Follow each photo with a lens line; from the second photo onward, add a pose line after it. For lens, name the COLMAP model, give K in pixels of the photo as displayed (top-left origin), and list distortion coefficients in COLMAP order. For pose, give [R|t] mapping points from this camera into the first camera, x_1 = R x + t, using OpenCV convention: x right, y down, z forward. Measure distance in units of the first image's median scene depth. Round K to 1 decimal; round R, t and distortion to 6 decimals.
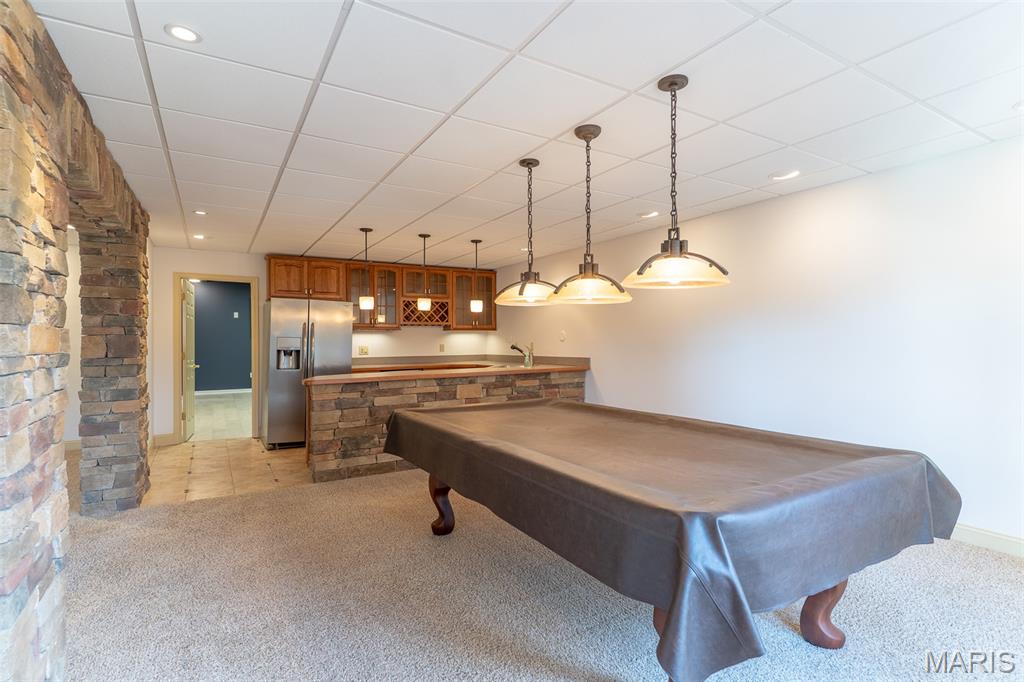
lens RADIAL K [[501.8, 0, 517.2], [0, 501.8, 337.4], [0, 0, 1]] dist [0.002794, 0.000367]
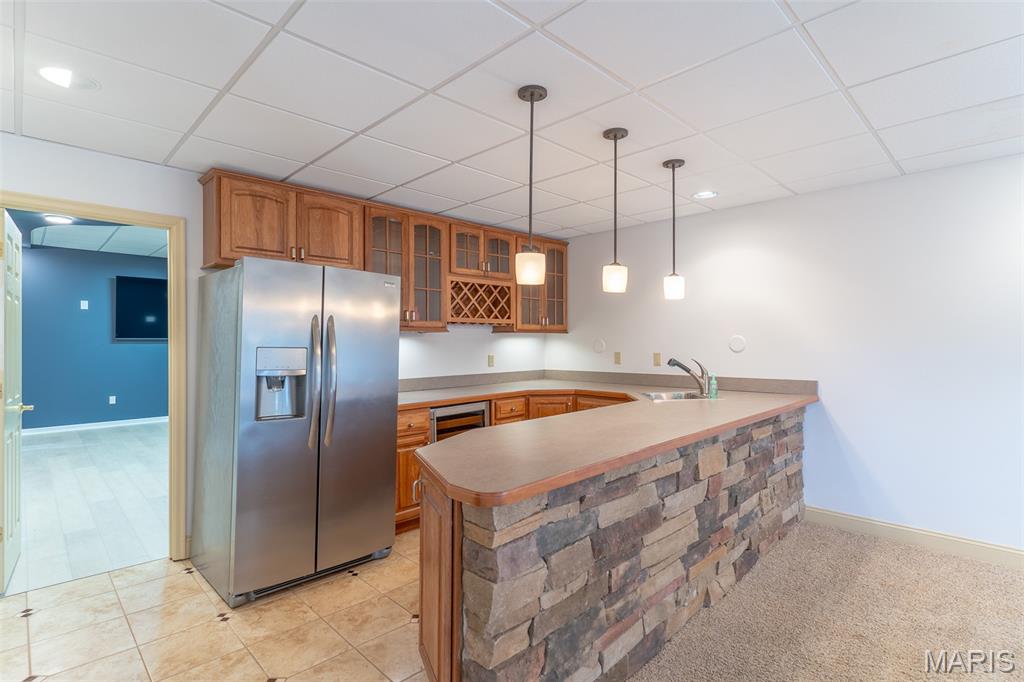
lens RADIAL K [[501.8, 0, 503.6], [0, 501.8, 337.7], [0, 0, 1]] dist [0.002794, 0.000367]
pose [[0.974731, 0.004286, 0.223339, -0.346661], [-0.003916, 0.999990, -0.002098, -0.008211], [-0.223345, 0.001170, 0.974739, 0.497056]]
